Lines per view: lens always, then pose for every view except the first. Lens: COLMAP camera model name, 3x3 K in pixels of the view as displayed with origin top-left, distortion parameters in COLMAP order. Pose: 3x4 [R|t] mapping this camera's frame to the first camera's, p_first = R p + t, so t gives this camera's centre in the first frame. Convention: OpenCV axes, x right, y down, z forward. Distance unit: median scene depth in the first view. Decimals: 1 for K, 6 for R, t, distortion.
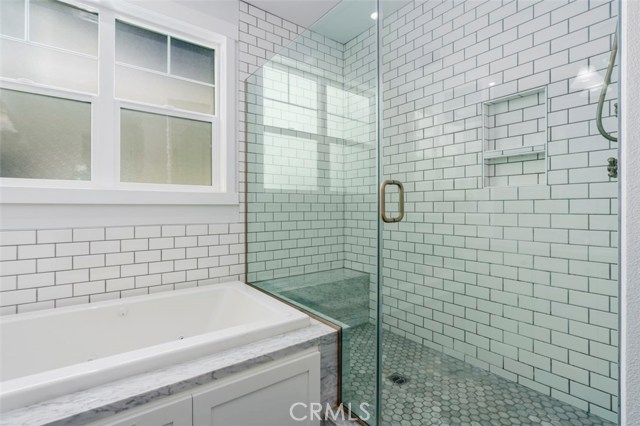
lens RADIAL K [[305.3, 0, 316.8], [0, 305.3, 208.5], [0, 0, 1]] dist [-0.001622, 0.000948]
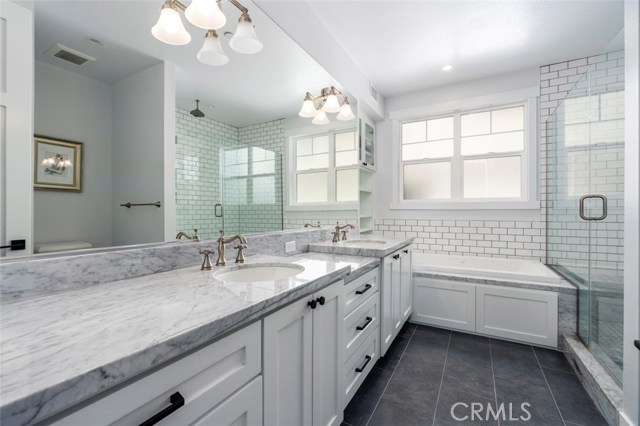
lens RADIAL K [[284.7, 0, 316.7], [0, 284.7, 210.8], [0, 0, 1]] dist [-0.004273, -0.000615]
pose [[0.417521, -0.002603, -0.908664, 0.614884], [0.000577, 0.999996, -0.002599, -0.001853], [0.908667, 0.000561, 0.417521, -0.616762]]
